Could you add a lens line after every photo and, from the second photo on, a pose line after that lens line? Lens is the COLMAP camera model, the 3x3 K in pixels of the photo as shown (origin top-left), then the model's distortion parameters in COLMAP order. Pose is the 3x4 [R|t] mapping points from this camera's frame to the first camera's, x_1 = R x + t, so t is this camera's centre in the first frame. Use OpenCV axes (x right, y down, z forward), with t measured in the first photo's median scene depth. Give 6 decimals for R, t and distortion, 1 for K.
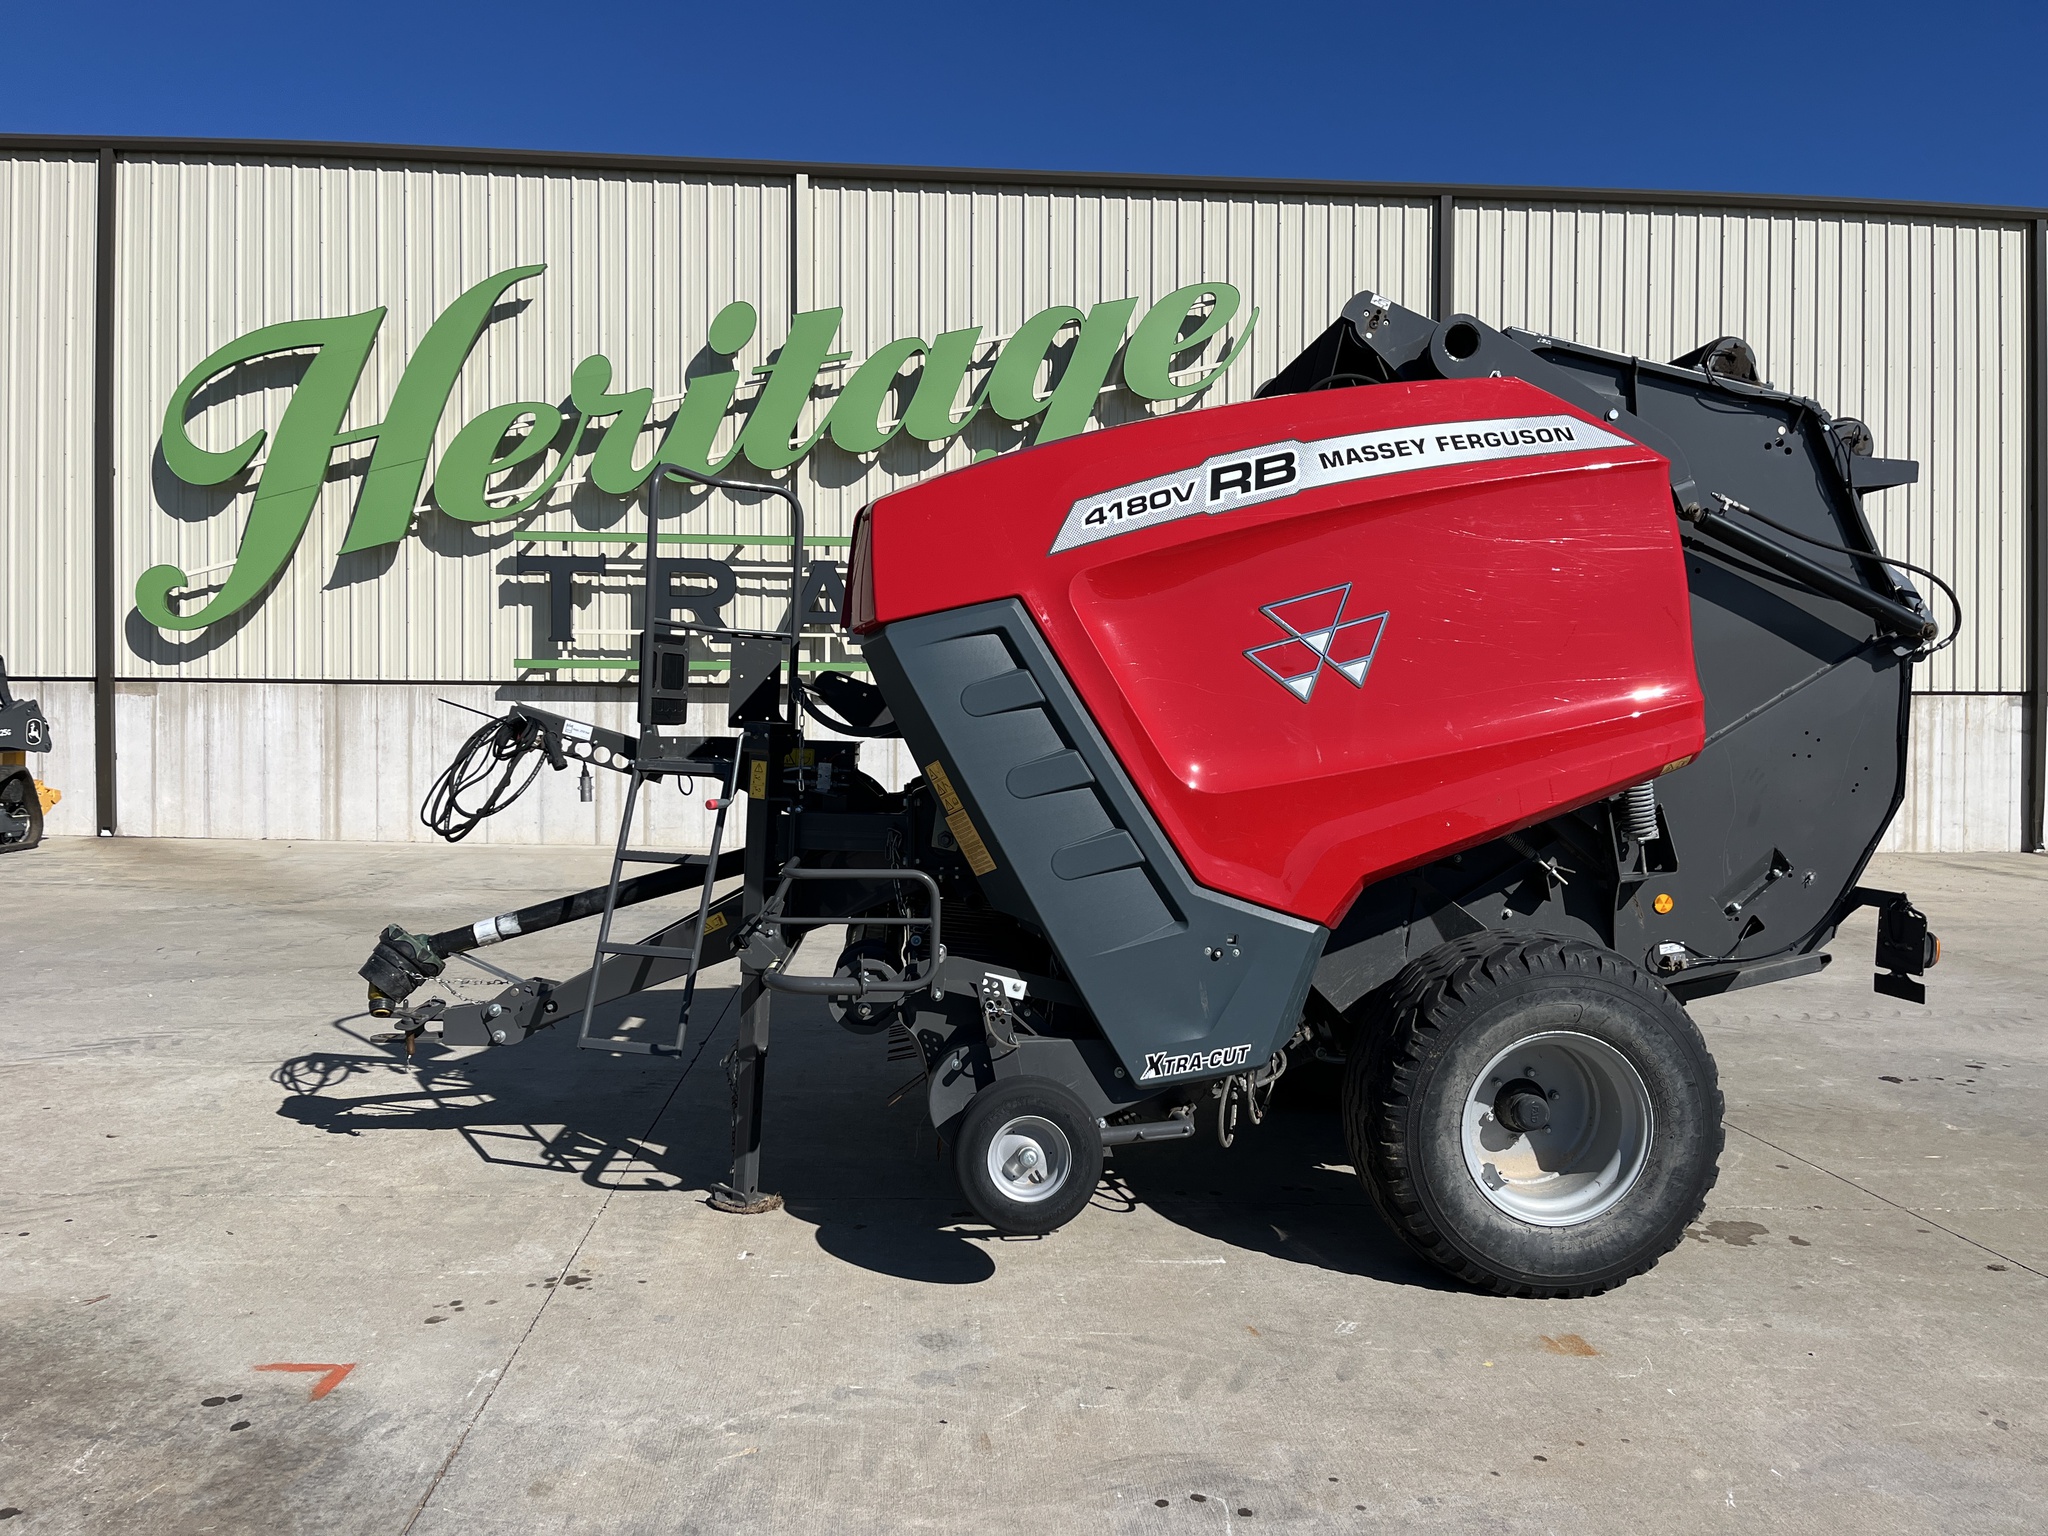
lens RADIAL K [[1551.1, 0, 1025.8], [0, 1551.1, 766.8], [0, 0, 1]] dist [0.060336, -0.086158]
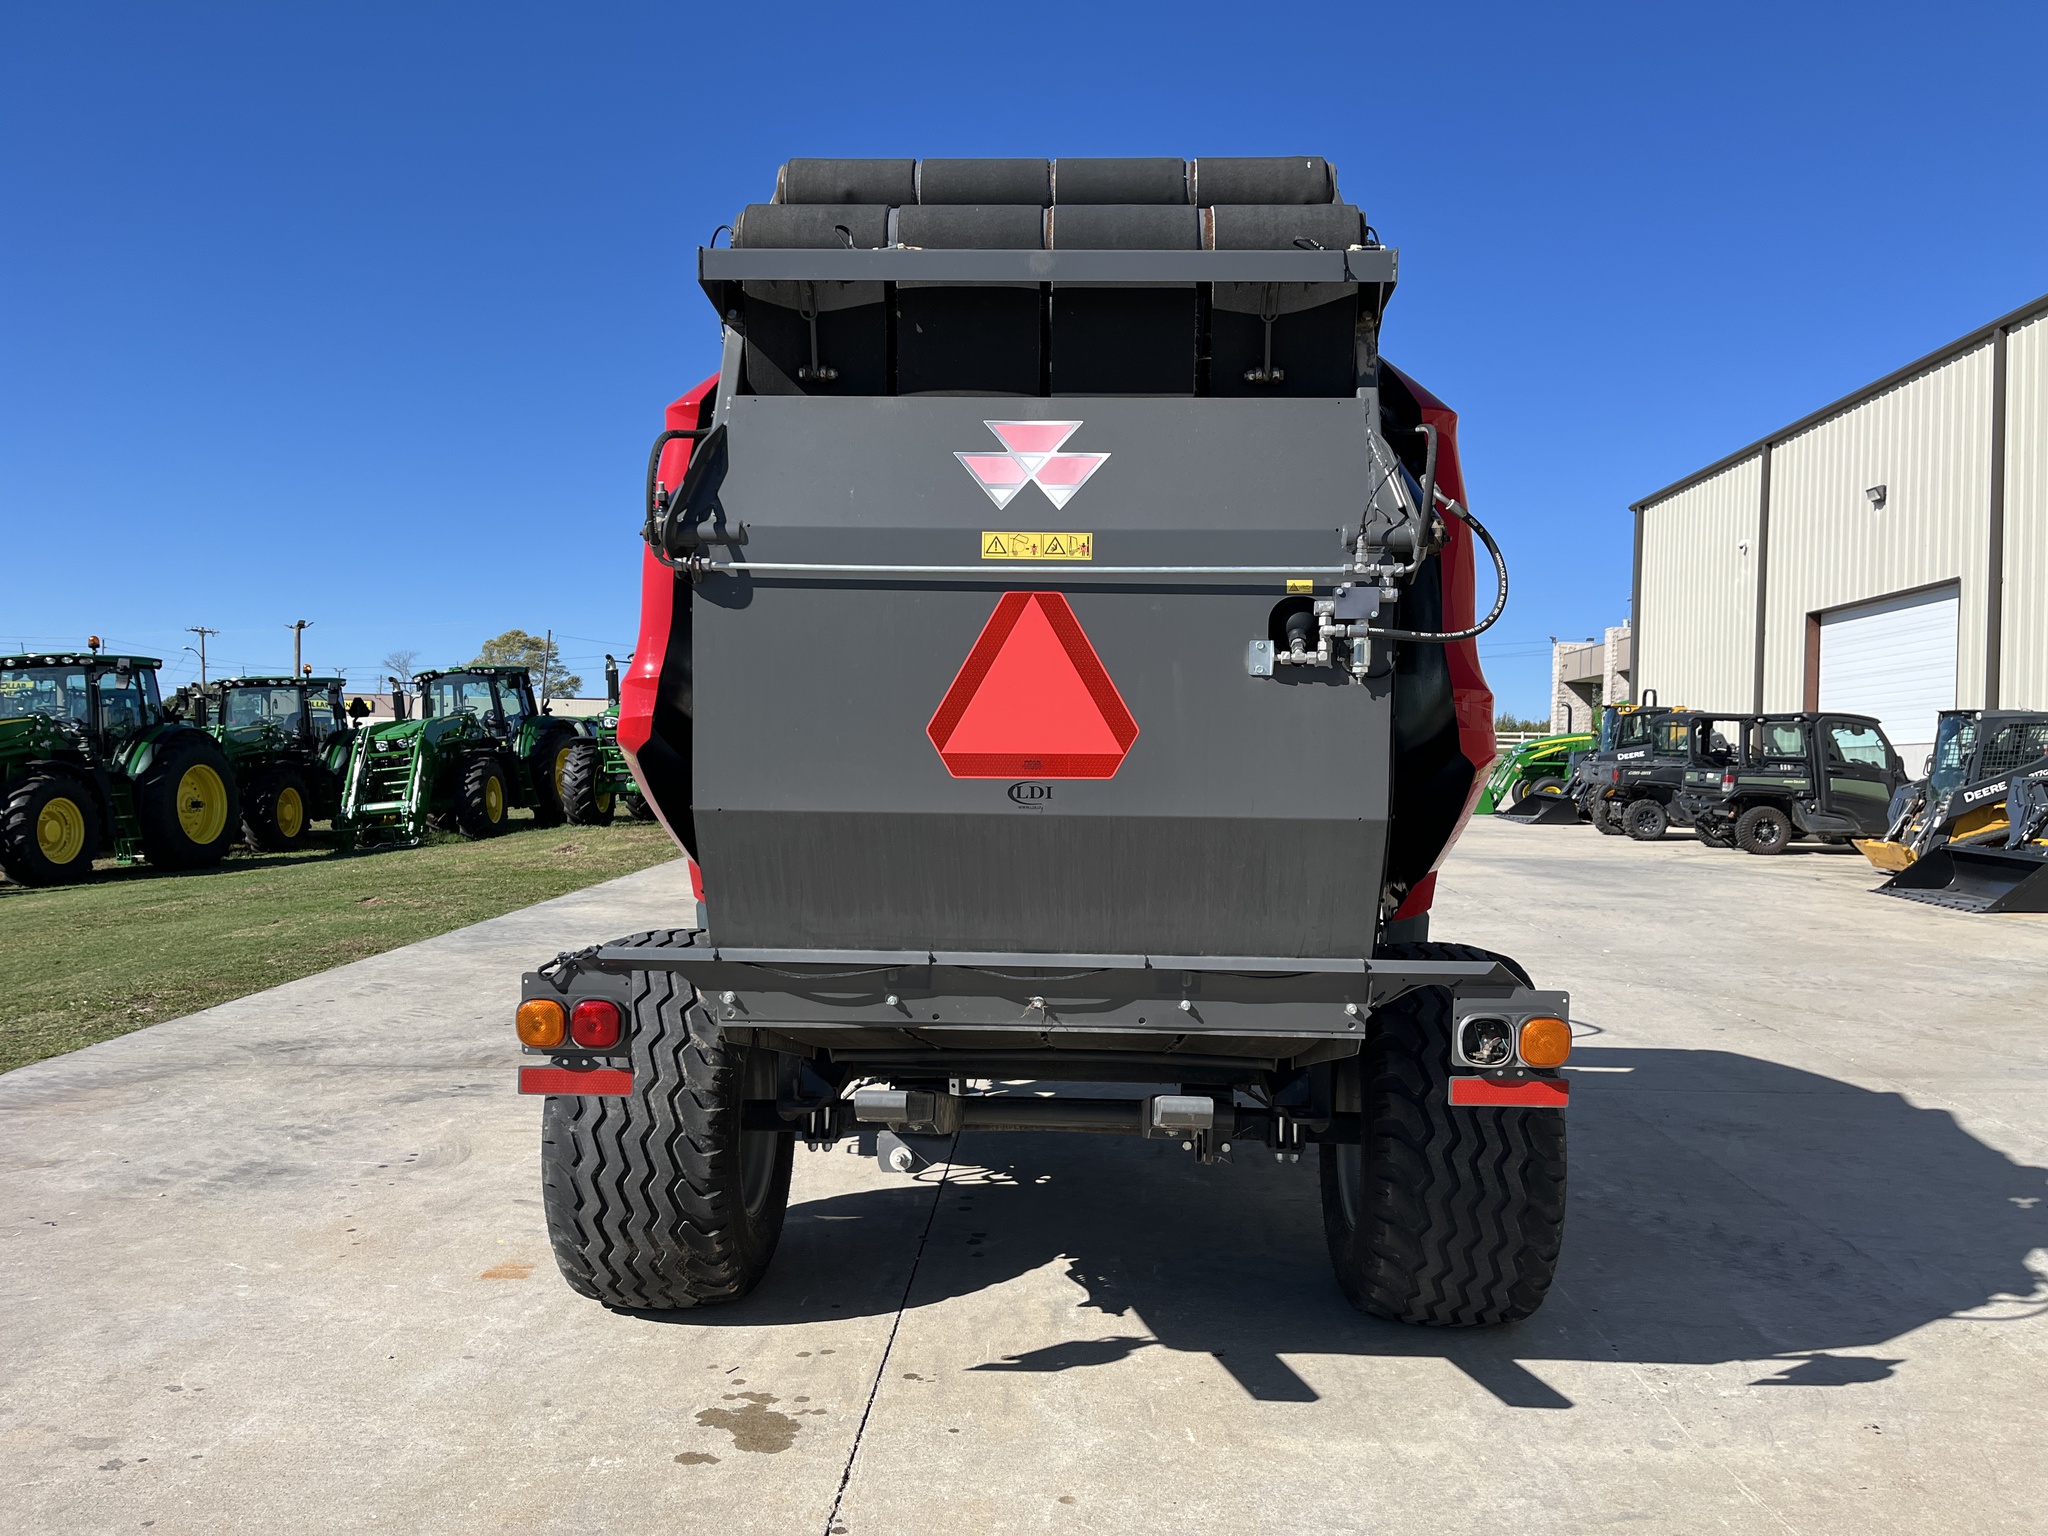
lens RADIAL K [[1551.1, 0, 1044.6], [0, 1551.1, 785.1], [0, 0, 1]] dist [0.060336, -0.086158]
pose [[-0.116423, -0.001814, -0.993198, 1.268120], [-0.036872, 0.999317, 0.002497, 0.004429], [0.992515, 0.036912, -0.116410, 1.344159]]
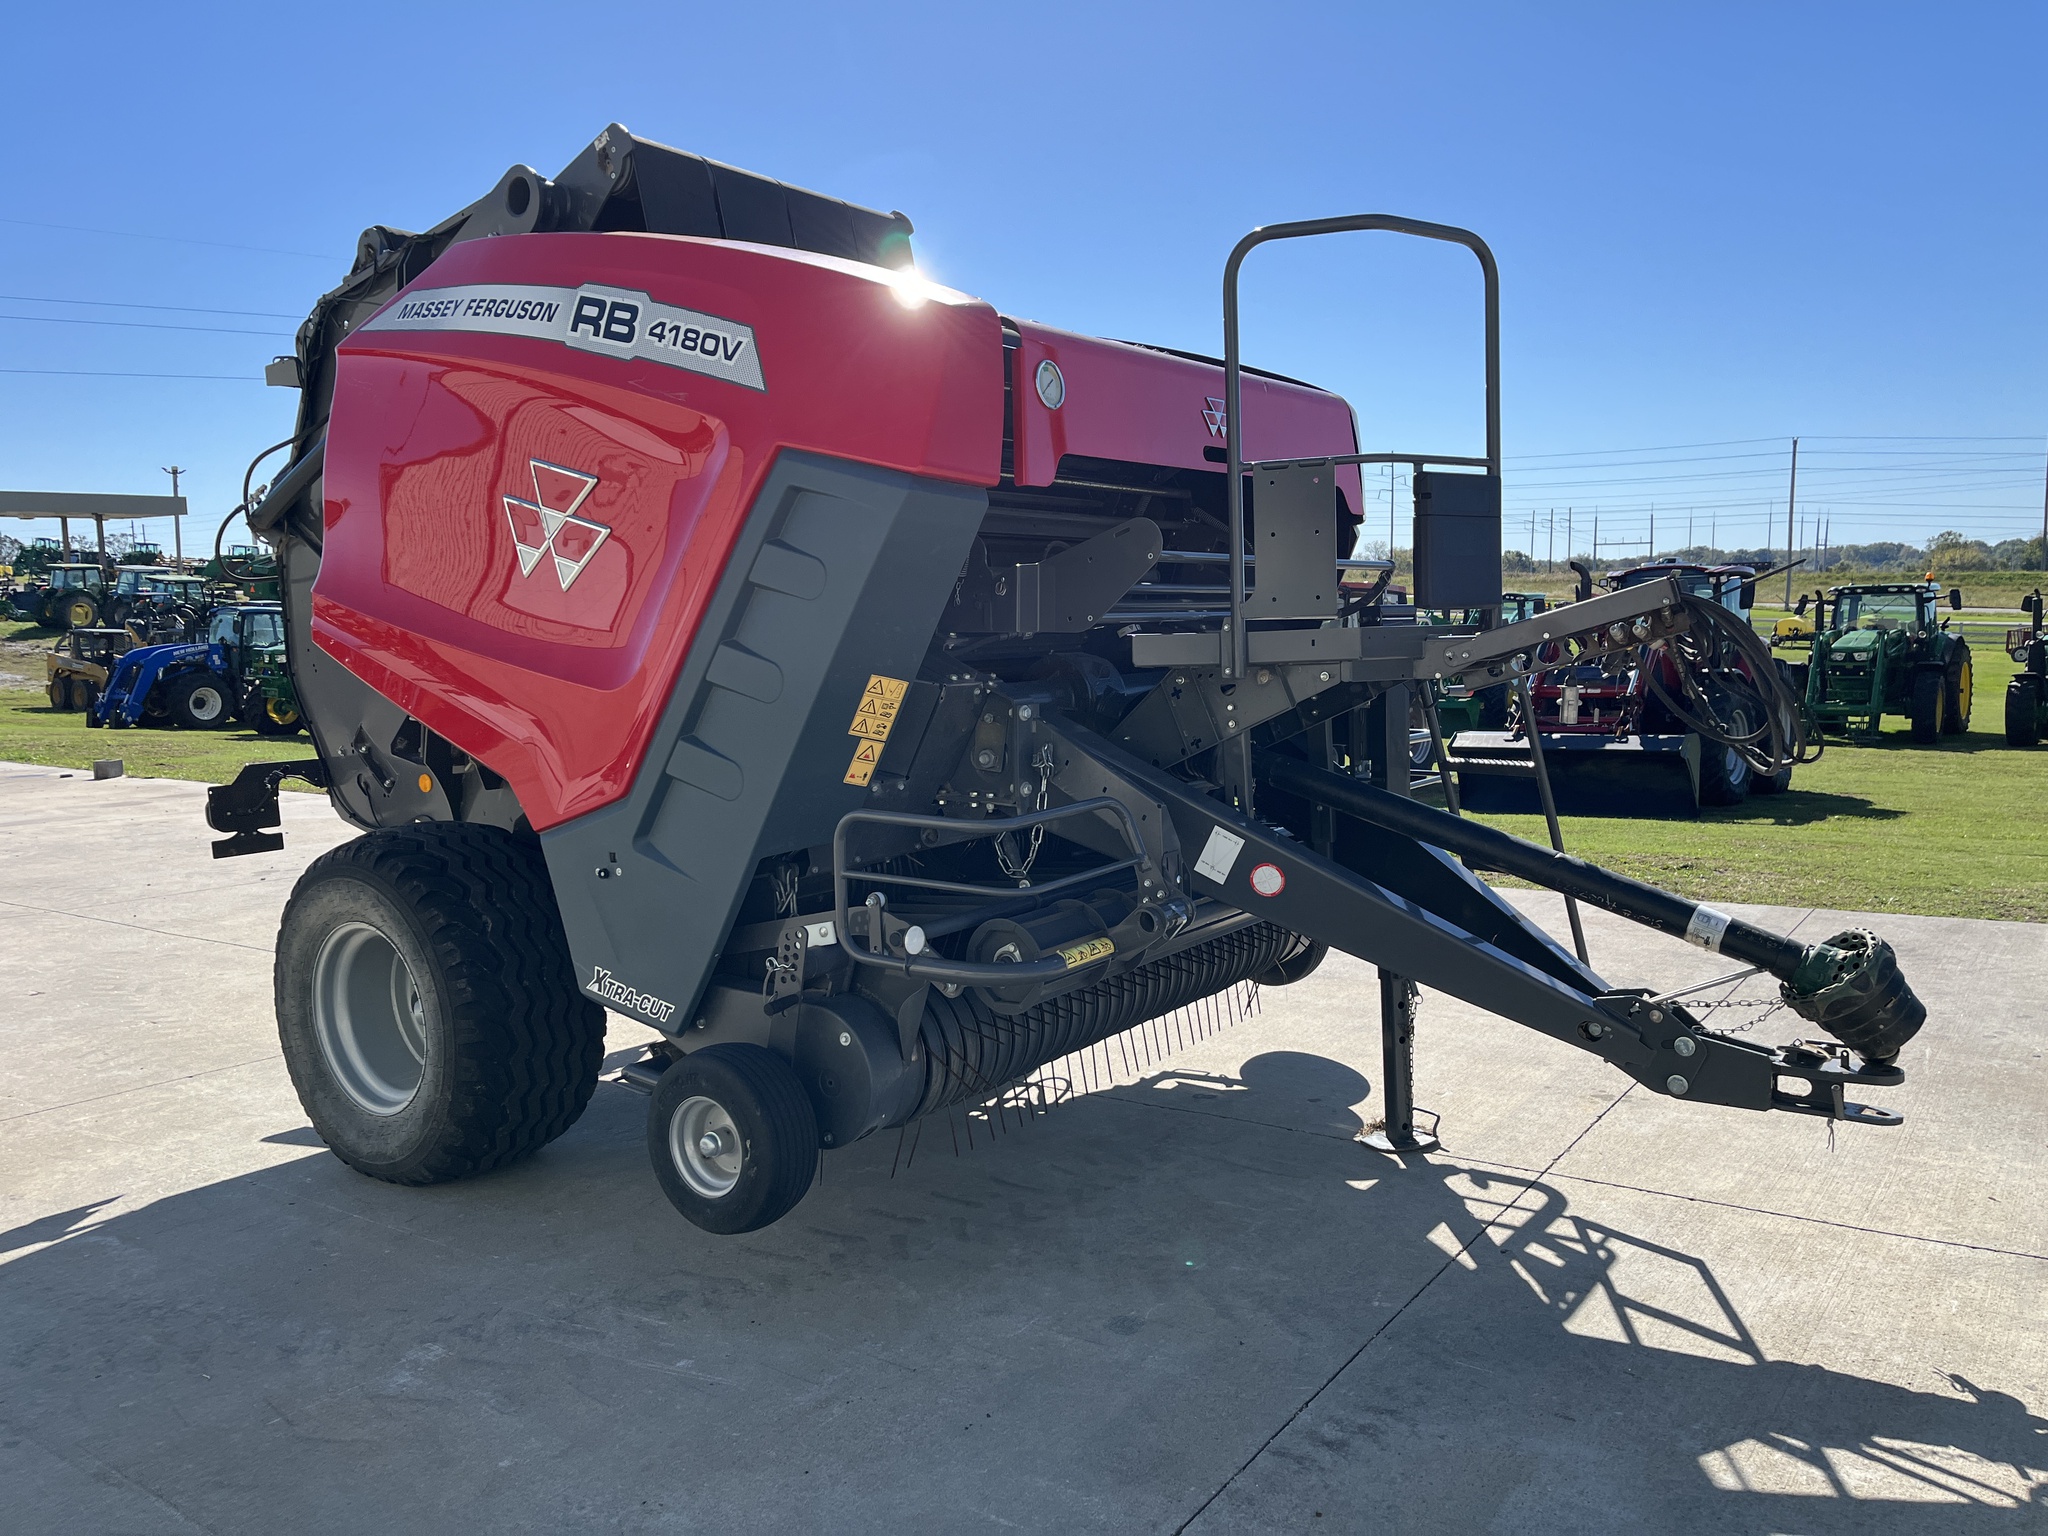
lens RADIAL K [[1551.1, 0, 1046.4], [0, 1551.1, 762.6], [0, 0, 1]] dist [0.060336, -0.086158]
pose [[-0.768150, -0.064467, 0.637016, -0.643608], [0.019336, 0.992129, 0.123721, -0.057735], [-0.639978, 0.107354, -0.760857, 1.973995]]
